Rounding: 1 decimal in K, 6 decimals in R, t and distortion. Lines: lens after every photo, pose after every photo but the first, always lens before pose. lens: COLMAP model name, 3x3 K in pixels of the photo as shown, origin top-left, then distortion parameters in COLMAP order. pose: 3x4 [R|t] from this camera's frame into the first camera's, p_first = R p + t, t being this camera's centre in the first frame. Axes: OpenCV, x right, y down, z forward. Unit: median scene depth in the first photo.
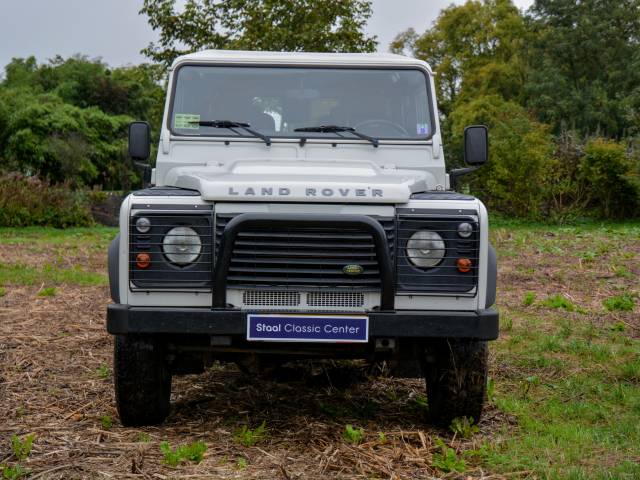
lens RADIAL K [[1184.2, 0, 313.6], [0, 1184.2, 241.0], [0, 0, 1]] dist [0.167544, 0.121668]
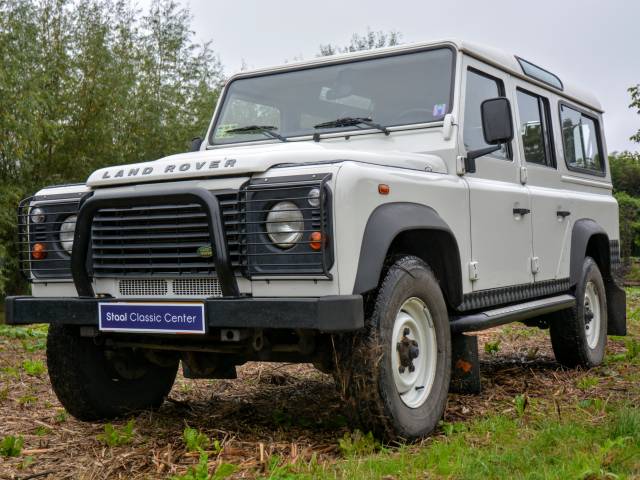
lens RADIAL K [[911.8, 0, 311.6], [0, 911.8, 241.0], [0, 0, 1]] dist [0.074225, 0.034562]
pose [[0.847064, -0.048458, -0.529276, 0.457364], [0.009071, 0.997008, -0.076765, 0.068713], [0.531413, 0.060224, 0.844970, 0.466165]]
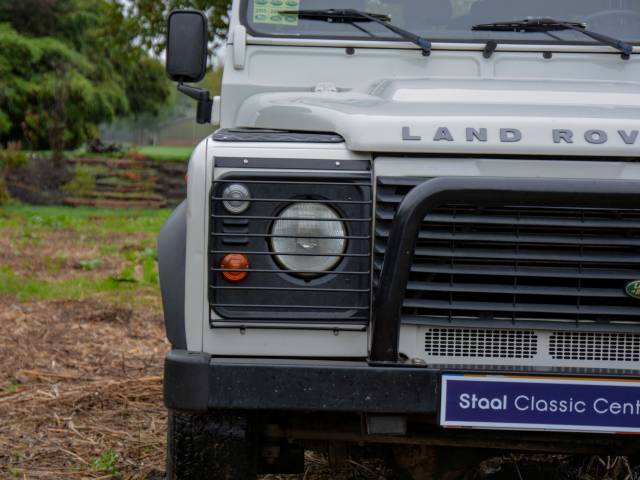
lens RADIAL K [[1730.9, 0, 320.7], [0, 1730.9, 240.1], [0, 0, 1]] dist [0.318575, 0.445377]
pose [[0.999953, 0.009141, 0.003190, -0.108175], [-0.009160, 0.999941, 0.005802, -0.000030], [-0.003137, -0.005831, 0.999978, 0.247261]]
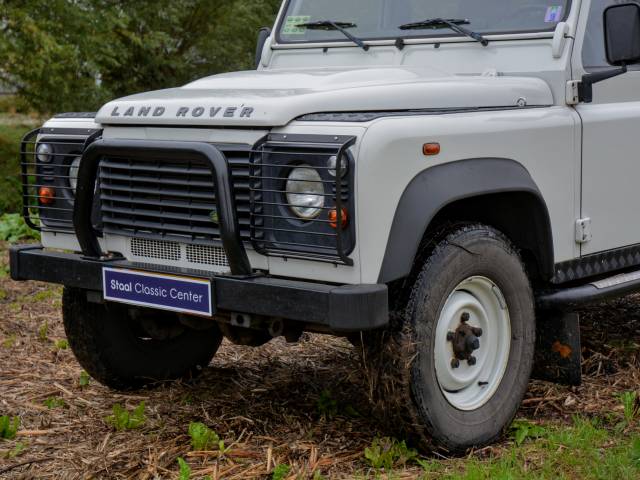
lens RADIAL K [[1259.8, 0, 319.4], [0, 1259.8, 239.5], [0, 0, 1]] dist [0.198767, 0.076579]
pose [[0.737424, 0.056607, -0.673054, 0.607419], [-0.017802, 0.997765, 0.064412, -0.013552], [0.675195, -0.035517, 0.736783, 0.460323]]
